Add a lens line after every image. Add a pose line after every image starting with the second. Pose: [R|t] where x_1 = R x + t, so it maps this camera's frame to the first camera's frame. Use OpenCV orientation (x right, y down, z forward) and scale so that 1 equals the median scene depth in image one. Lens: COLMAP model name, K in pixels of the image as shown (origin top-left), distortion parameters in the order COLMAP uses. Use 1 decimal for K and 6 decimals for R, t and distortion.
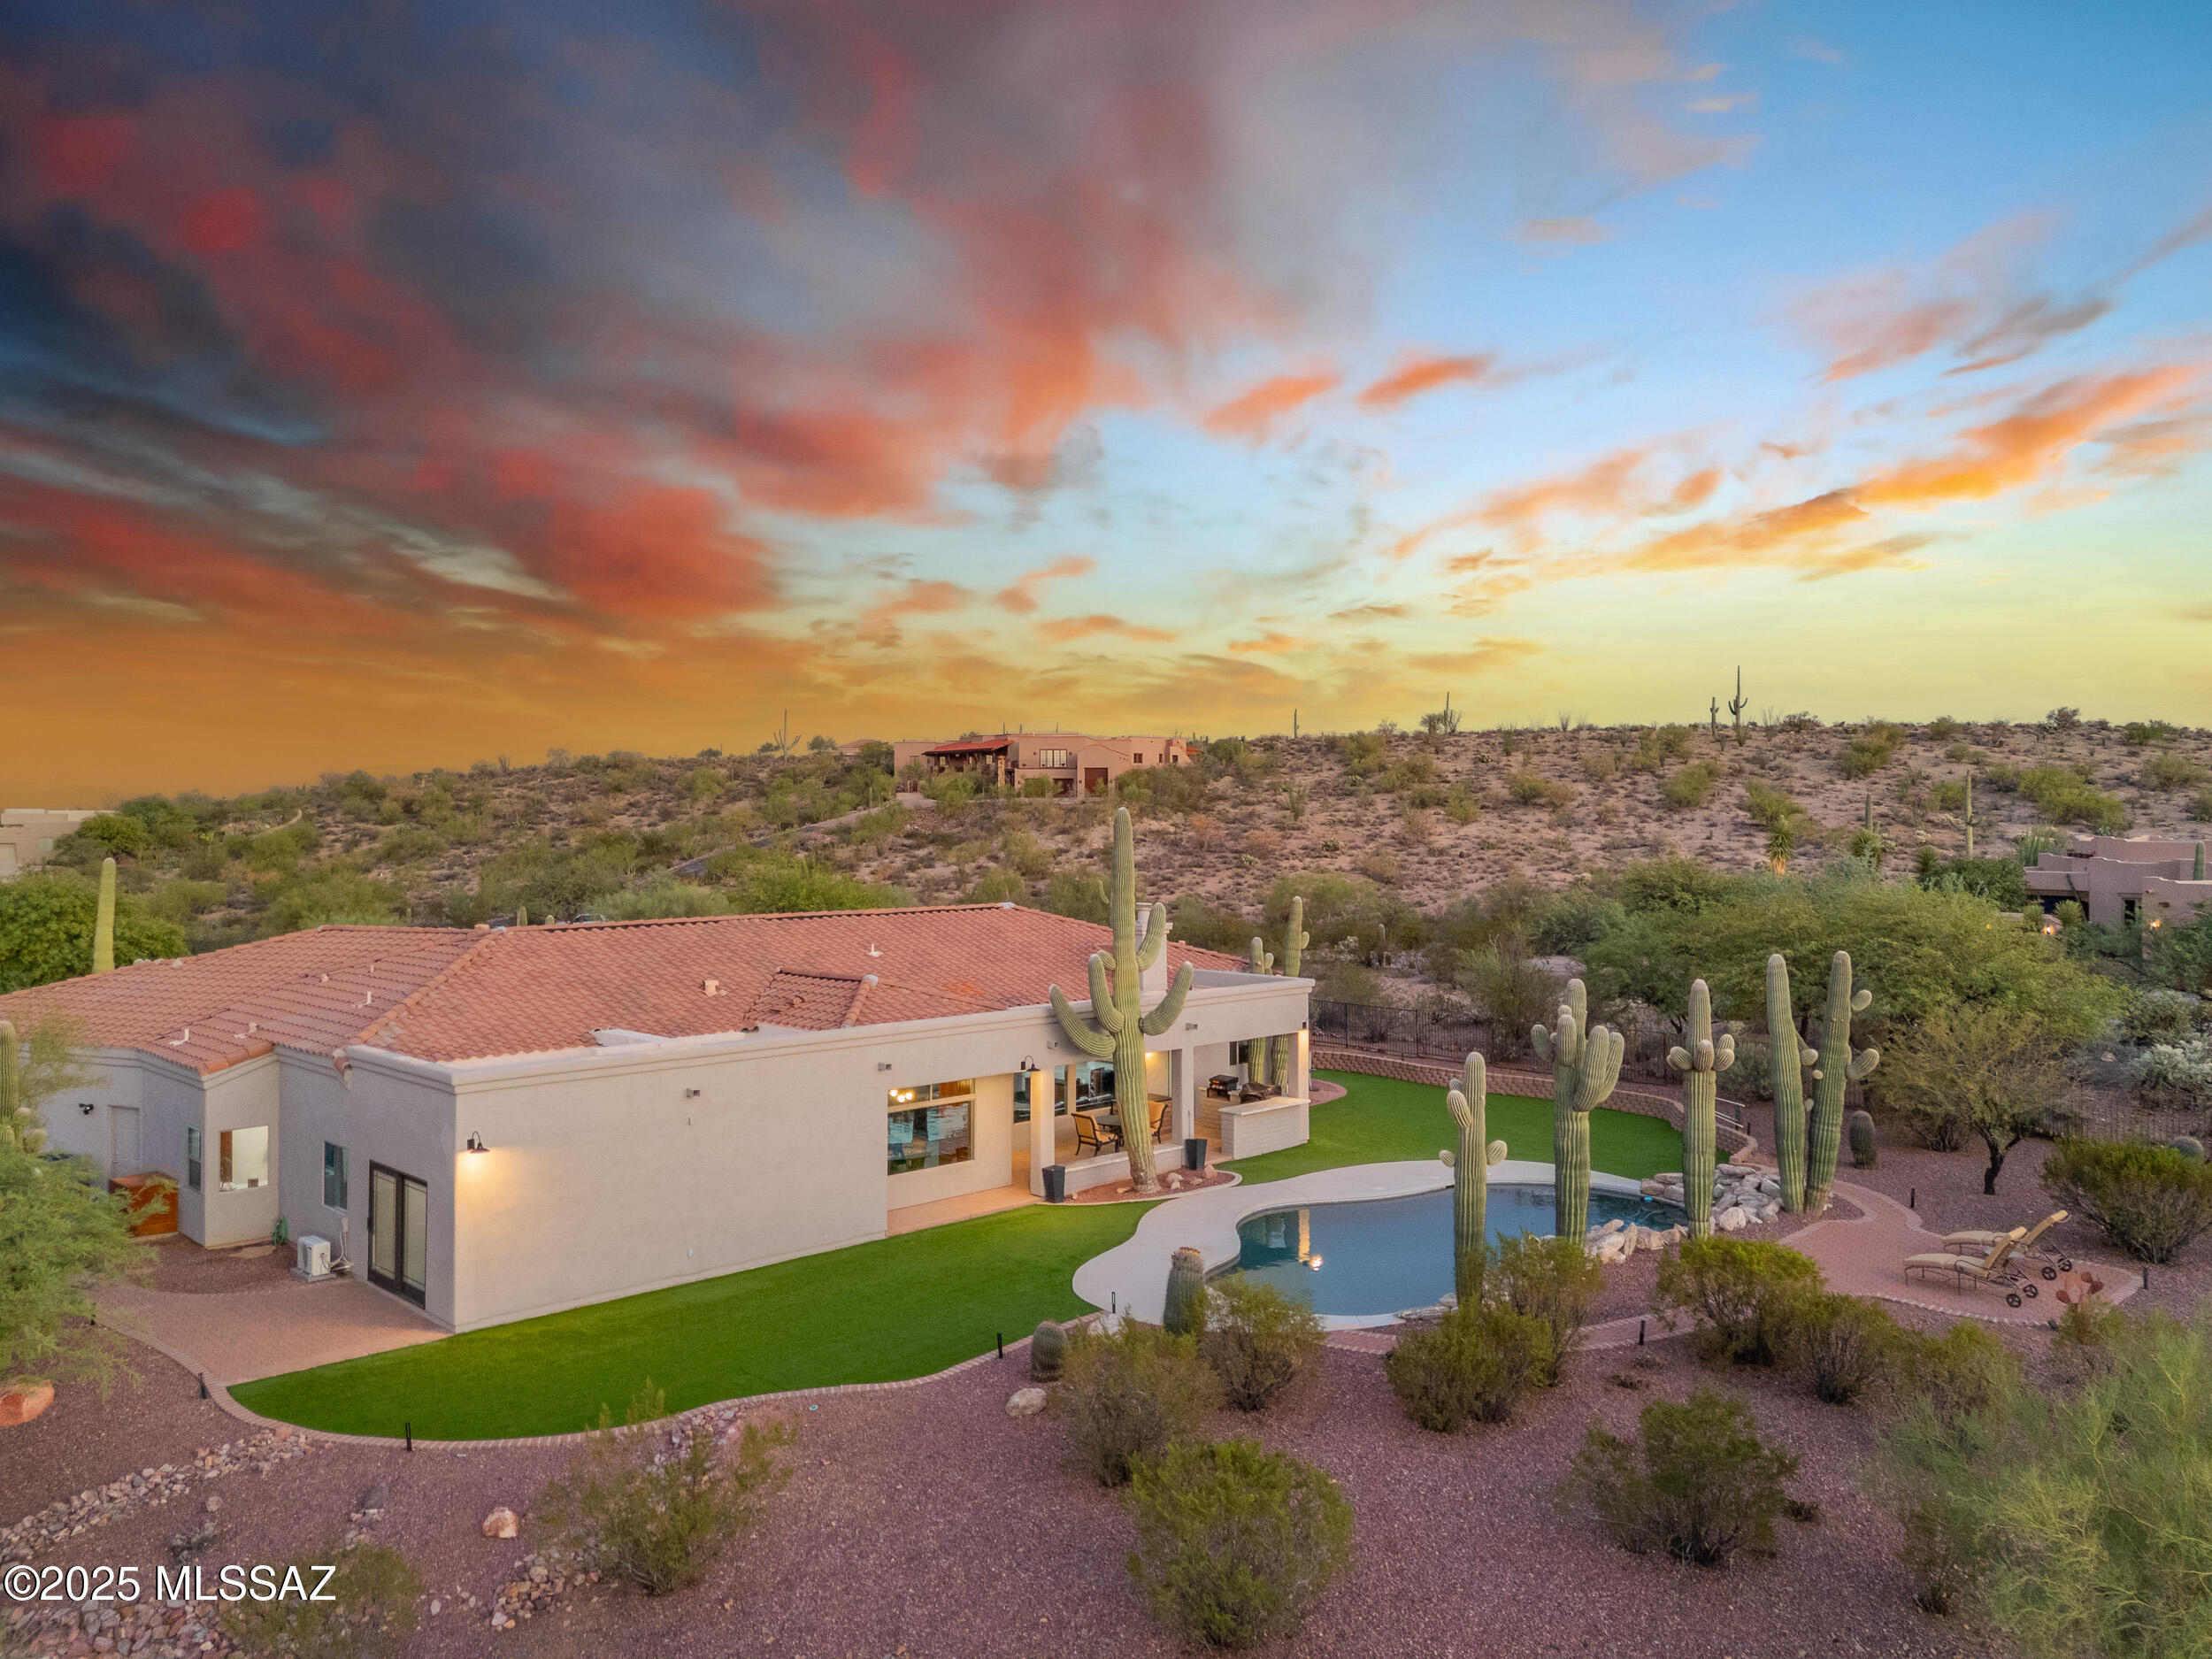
lens RADIAL K [[1590.7, 0, 1114.7], [0, 1590.7, 839.1], [0, 0, 1]] dist [0.012333, -0.013827]
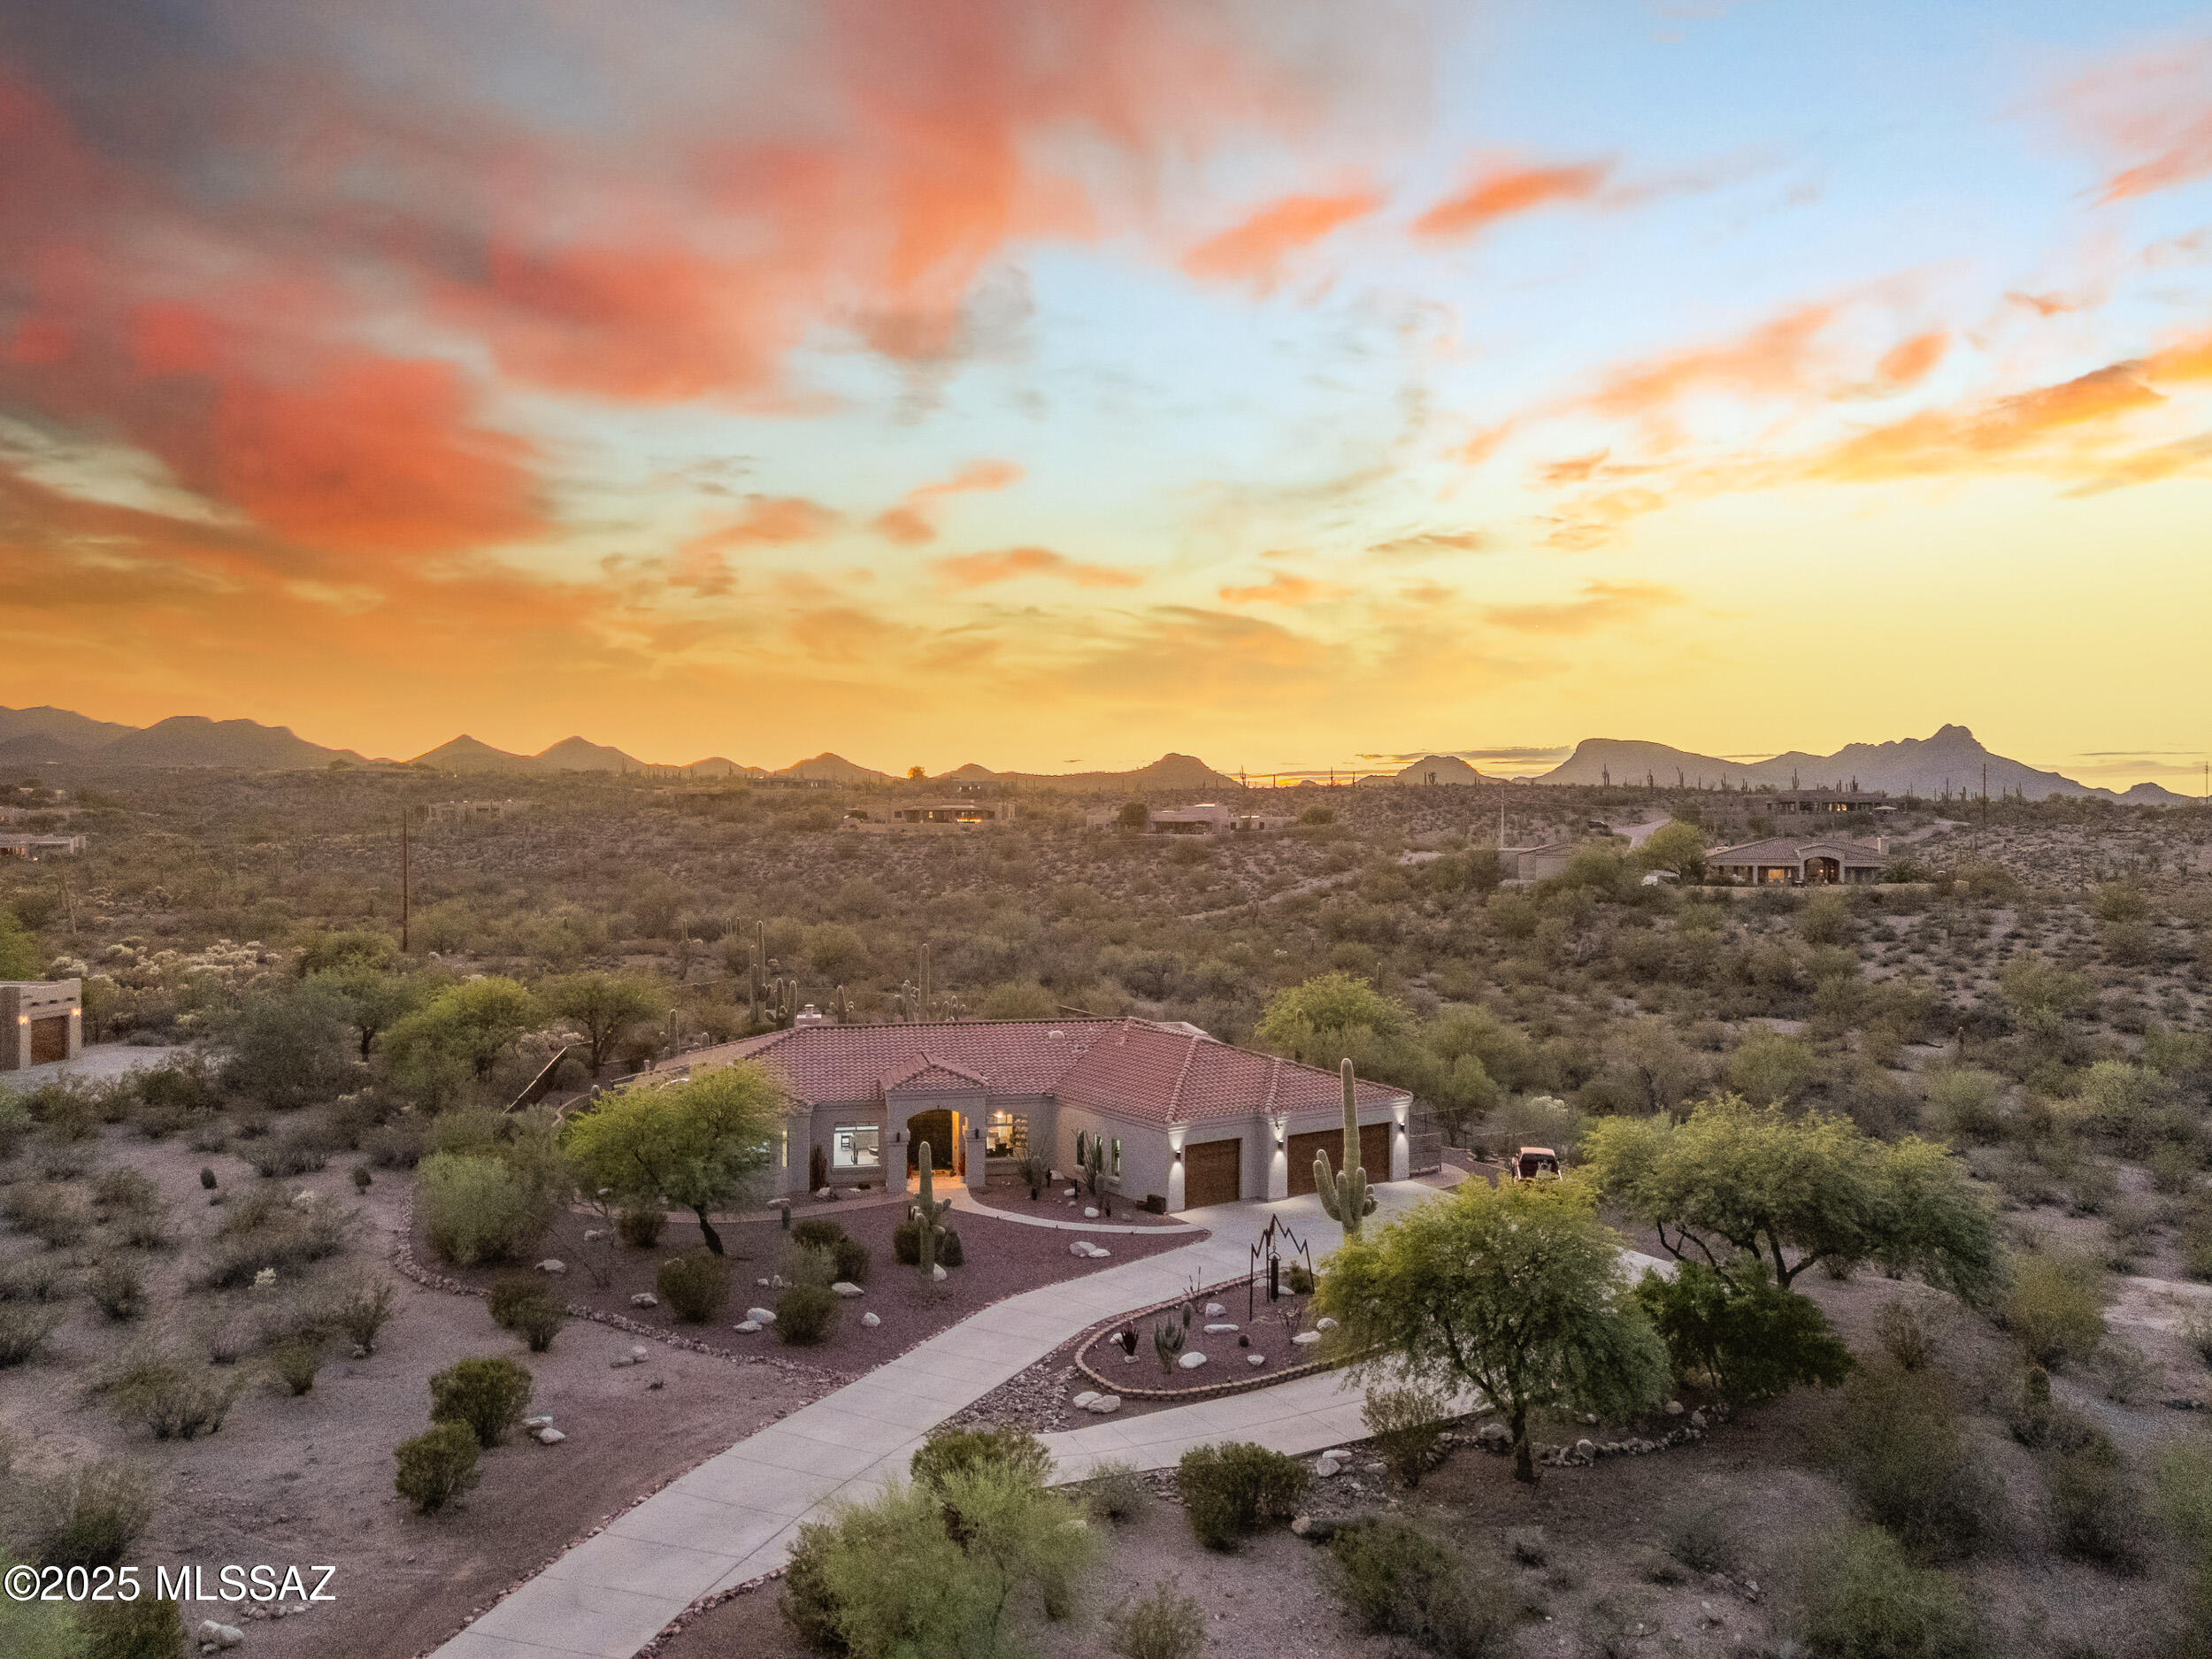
lens RADIAL K [[1590.7, 0, 1098.0], [0, 1590.7, 810.5], [0, 0, 1]] dist [0.012333, -0.013827]
pose [[0.999935, -0.001212, 0.011319, 0.012214], [0.001148, 0.999984, 0.005613, -0.032931], [-0.011326, -0.005600, 0.999920, 0.322940]]
